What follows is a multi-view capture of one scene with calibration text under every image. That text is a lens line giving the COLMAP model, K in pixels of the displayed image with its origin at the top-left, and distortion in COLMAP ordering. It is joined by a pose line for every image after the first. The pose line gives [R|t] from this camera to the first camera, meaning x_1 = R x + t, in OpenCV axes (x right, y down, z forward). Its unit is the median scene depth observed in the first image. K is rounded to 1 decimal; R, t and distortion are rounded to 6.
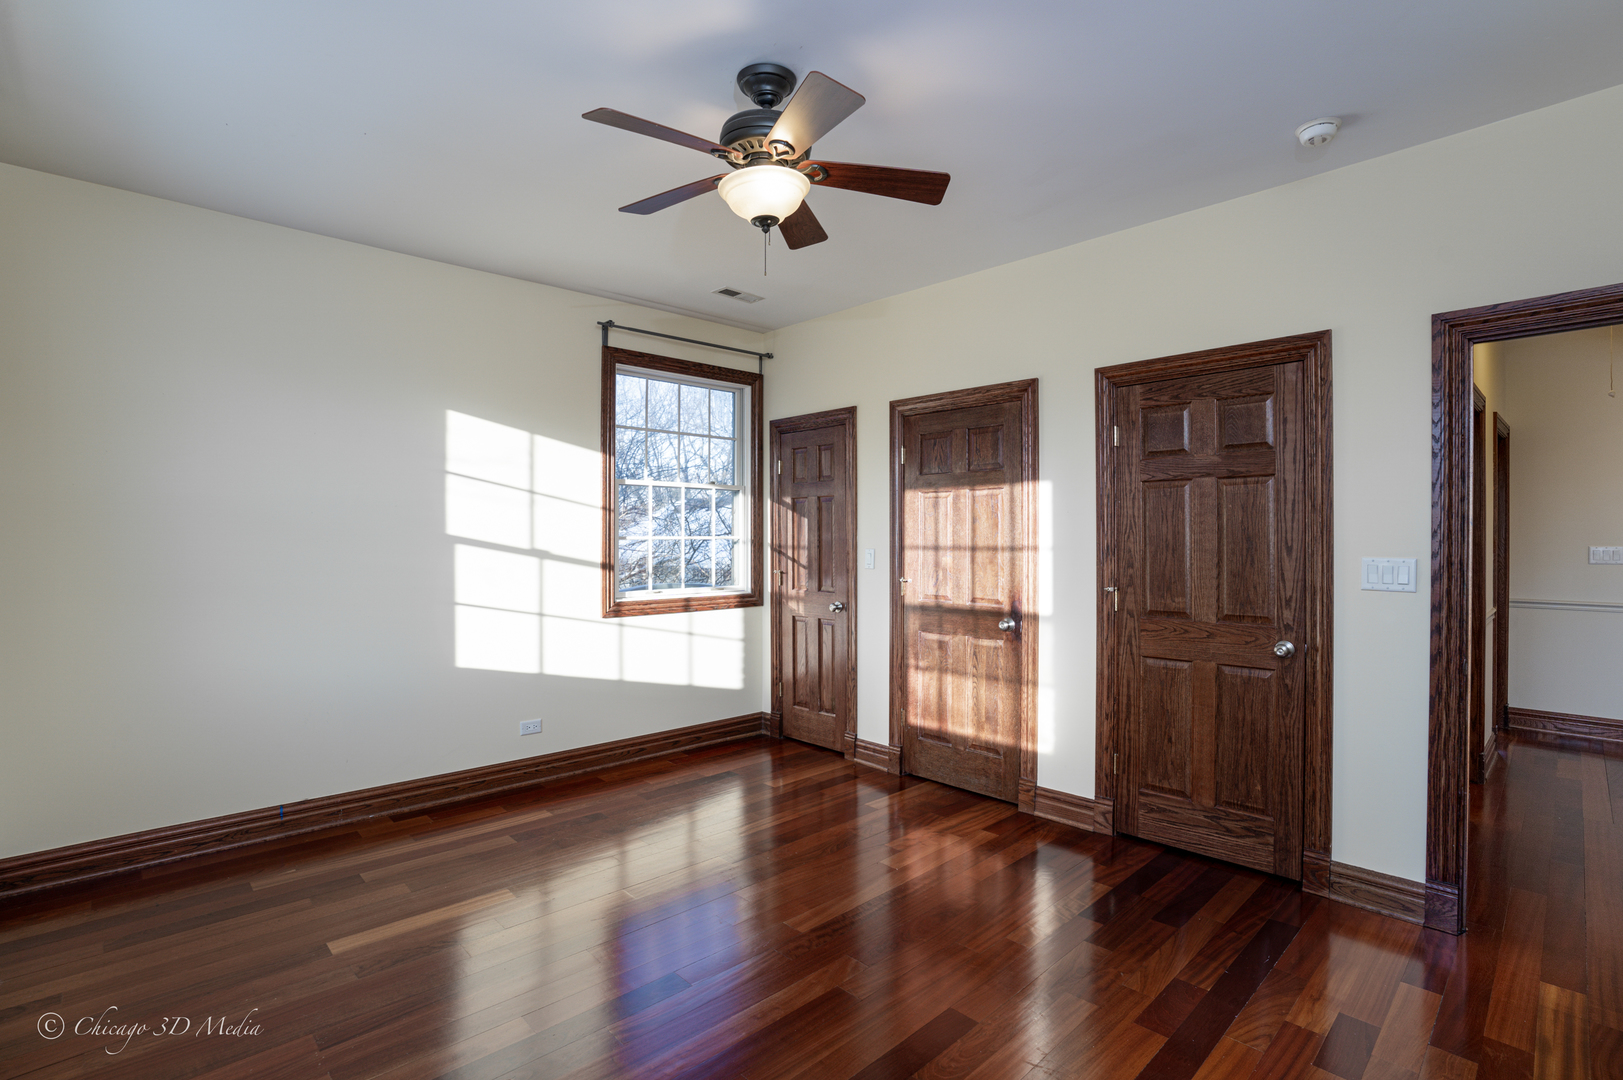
lens RADIAL K [[799.5, 0, 811.5], [0, 799.5, 540.0], [0, 0, 1]] dist [0.001778, 0.000550]
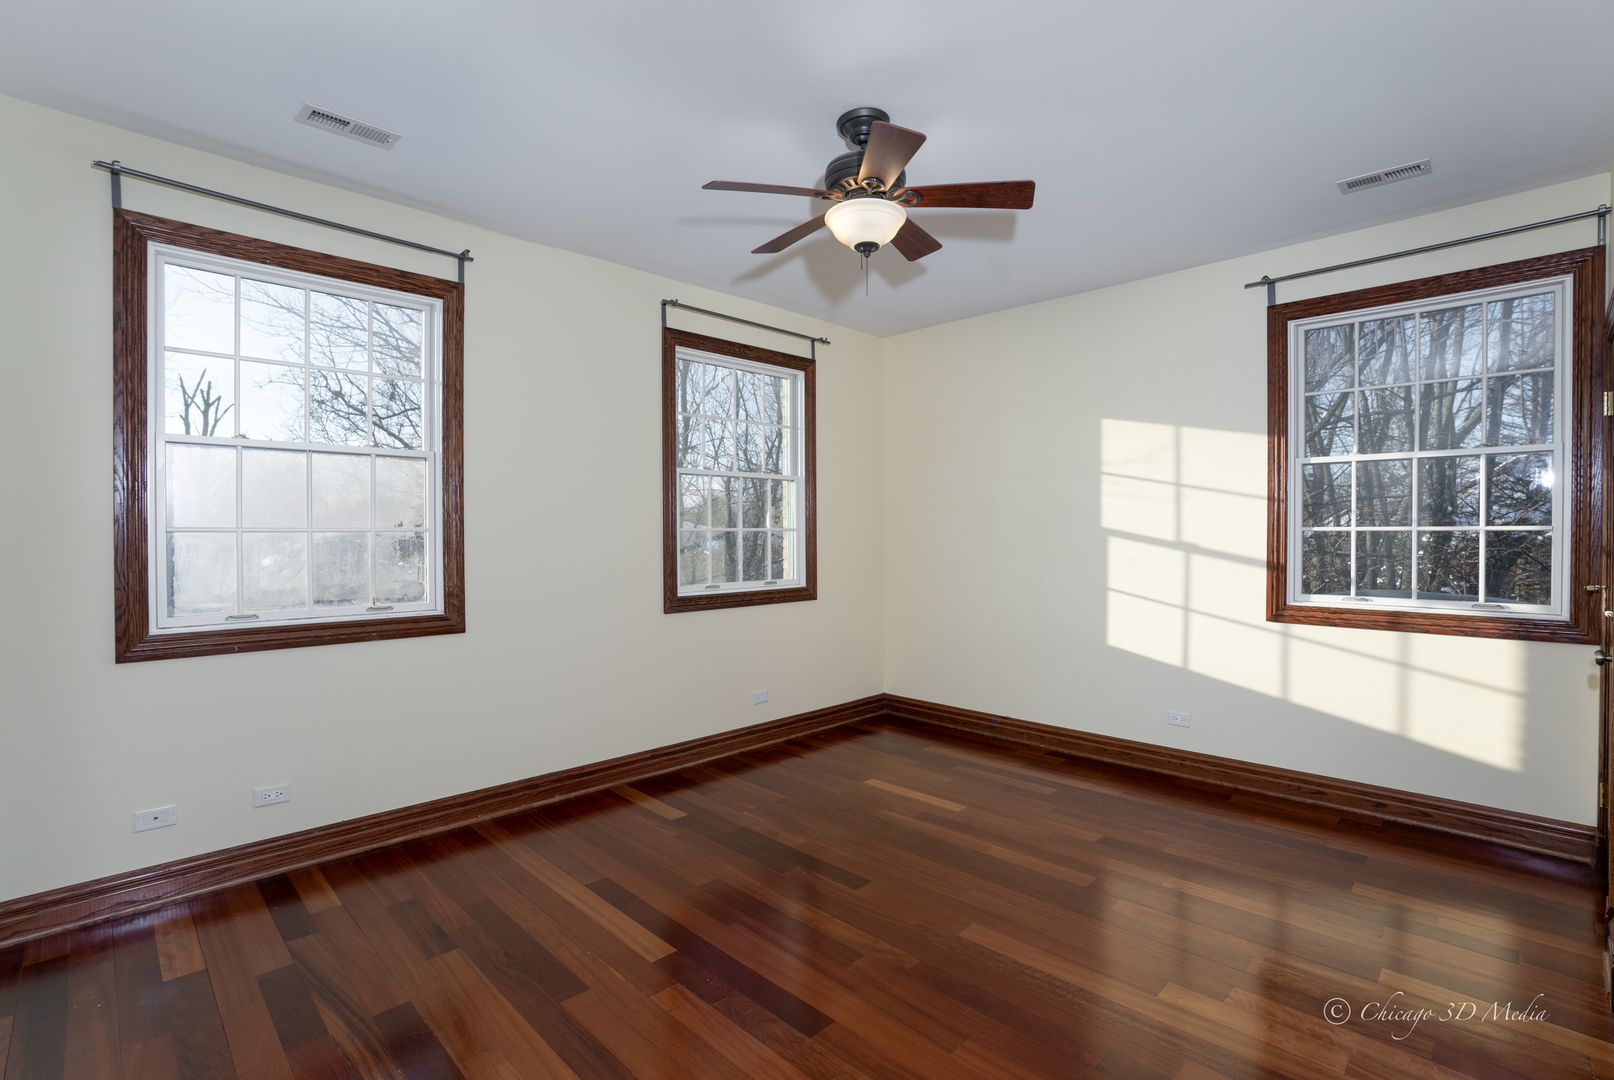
lens RADIAL K [[744.7, 0, 807.0], [0, 744.7, 540.0], [0, 0, 1]] dist [-0.001746, -0.000128]
pose [[0.037701, 0.004749, -0.999278, 0.568537], [-0.000061, 0.999989, 0.004750, 0.004887], [0.999289, -0.000118, 0.037701, 0.504954]]
